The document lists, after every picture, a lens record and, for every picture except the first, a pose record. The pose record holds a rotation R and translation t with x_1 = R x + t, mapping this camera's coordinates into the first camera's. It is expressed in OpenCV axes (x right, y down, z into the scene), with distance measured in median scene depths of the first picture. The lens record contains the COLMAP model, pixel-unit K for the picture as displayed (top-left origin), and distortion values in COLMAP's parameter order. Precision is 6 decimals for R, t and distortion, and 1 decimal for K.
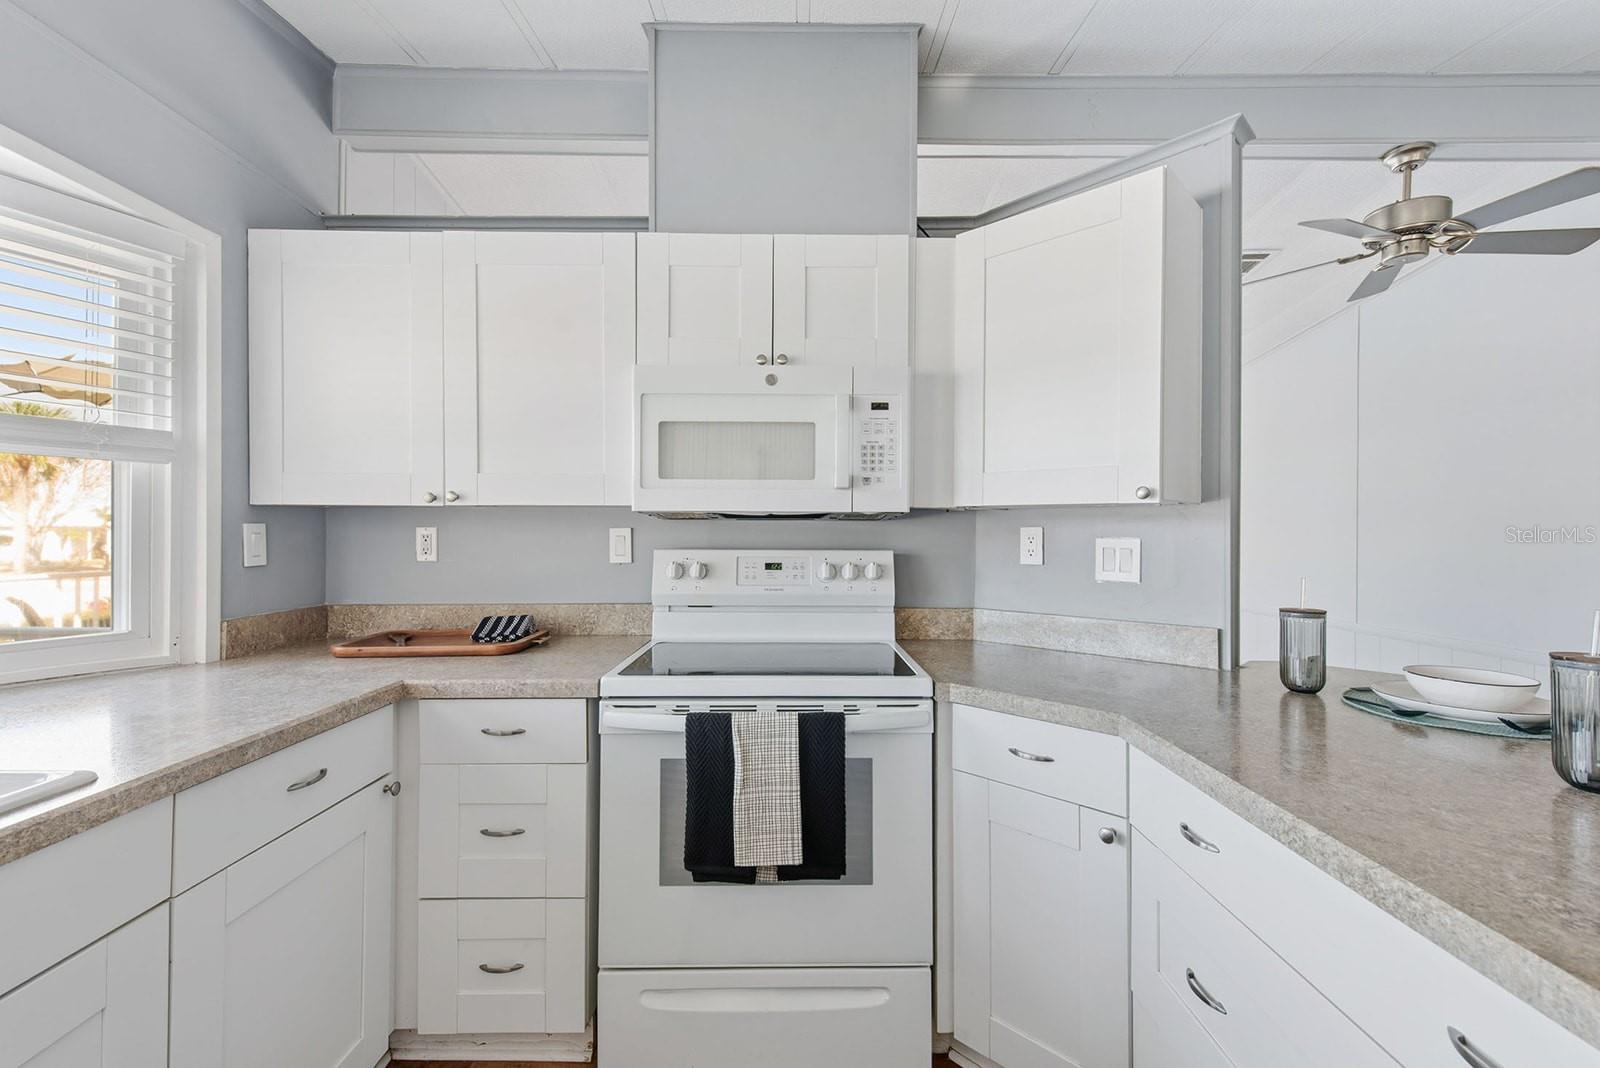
lens RADIAL K [[675.8, 0, 798.9], [0, 675.8, 526.6], [0, 0, 1]] dist [0.004607, -0.000399]
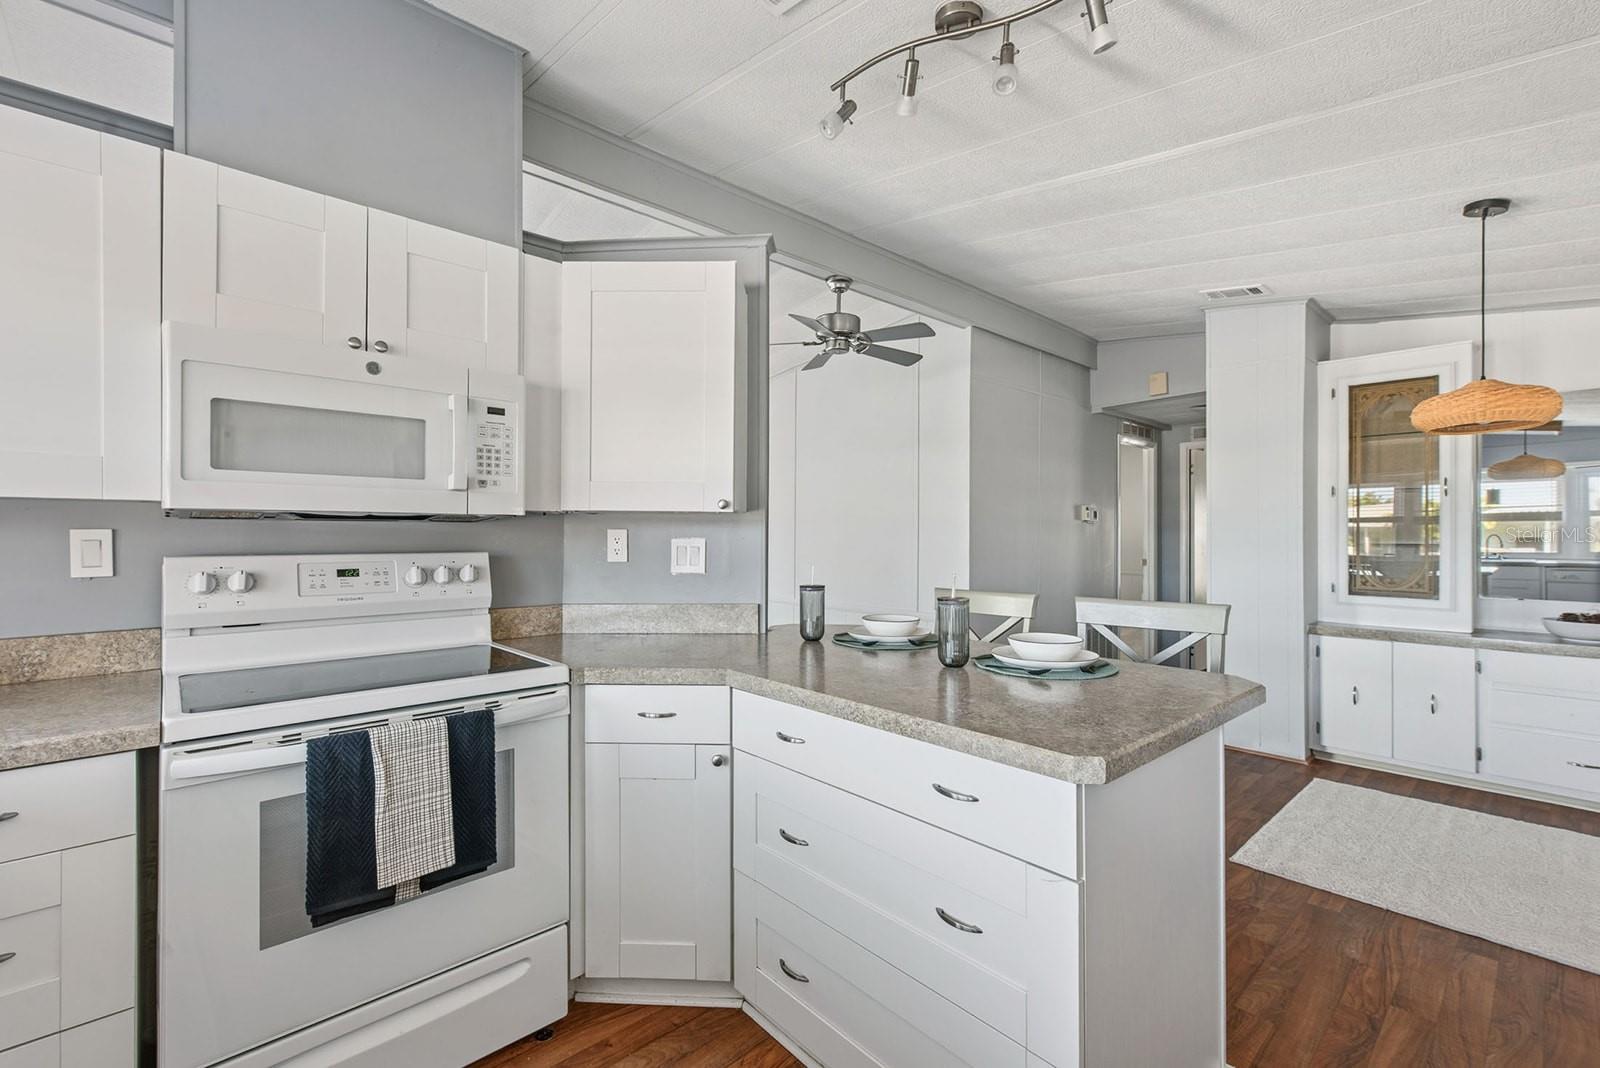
lens RADIAL K [[670.0, 0, 800.0], [0, 670.0, 534.0], [0, 0, 1]] dist [-0.000368, -0.000125]
pose [[0.741403, -0.001986, 0.671057, -0.222578], [-0.003712, 0.999968, 0.007061, -0.001148], [-0.671050, -0.007727, 0.741372, -0.062616]]
